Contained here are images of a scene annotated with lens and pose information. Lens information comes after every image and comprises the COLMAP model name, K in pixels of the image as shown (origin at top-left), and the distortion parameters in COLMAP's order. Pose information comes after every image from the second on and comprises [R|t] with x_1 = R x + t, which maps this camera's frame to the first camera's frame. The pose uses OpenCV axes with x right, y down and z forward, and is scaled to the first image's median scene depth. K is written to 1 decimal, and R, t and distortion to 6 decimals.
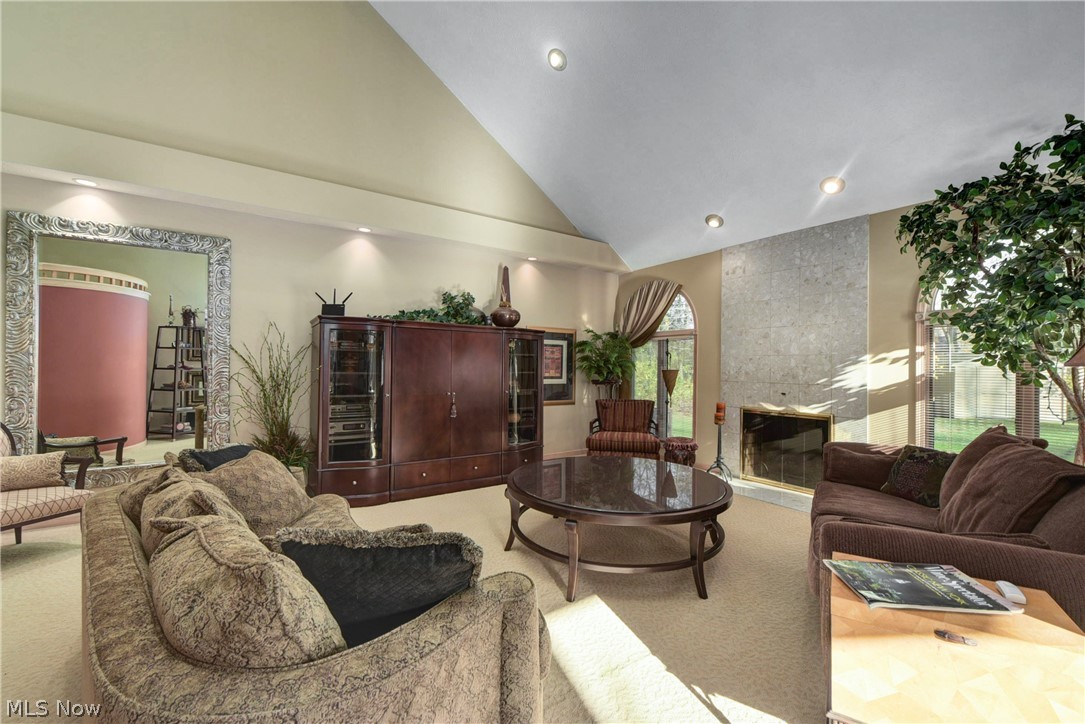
lens RADIAL K [[433.3, 0, 543.5], [0, 433.3, 363.8], [0, 0, 1]] dist [-0.014863, -0.000323]
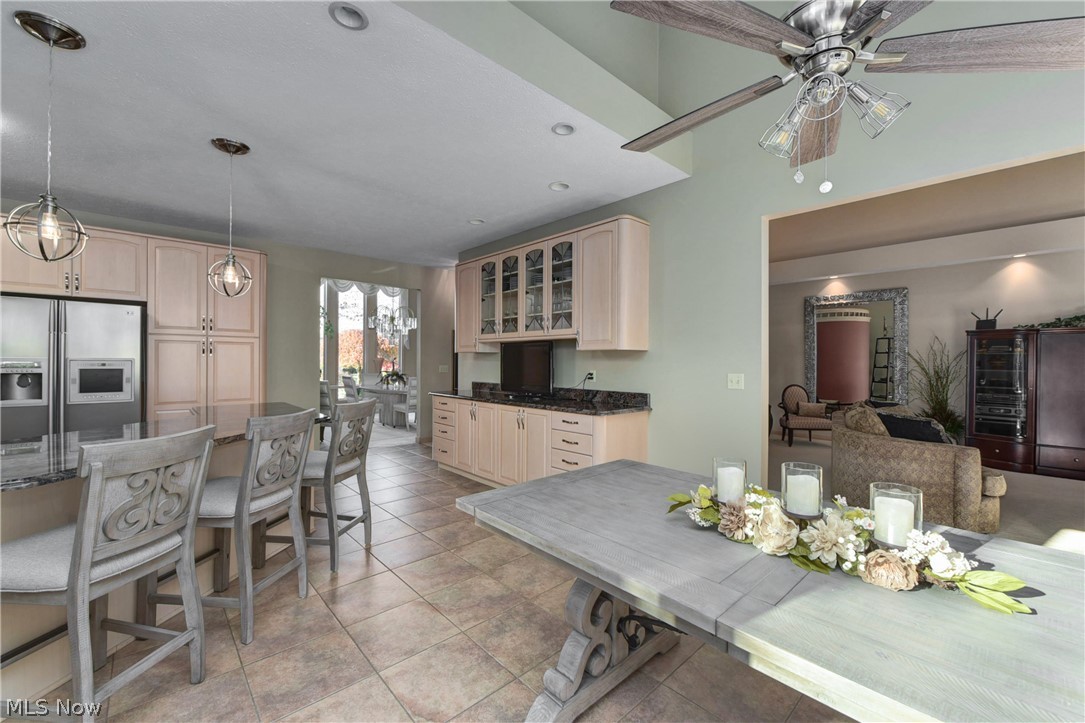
lens RADIAL K [[433.3, 0, 543.1], [0, 433.3, 362.4], [0, 0, 1]] dist [-0.014863, -0.000323]
pose [[0.151172, -0.005513, -0.988492, 0.666017], [0.001241, 0.999985, -0.005387, 0.000913], [0.988507, -0.000413, 0.151176, -0.613421]]
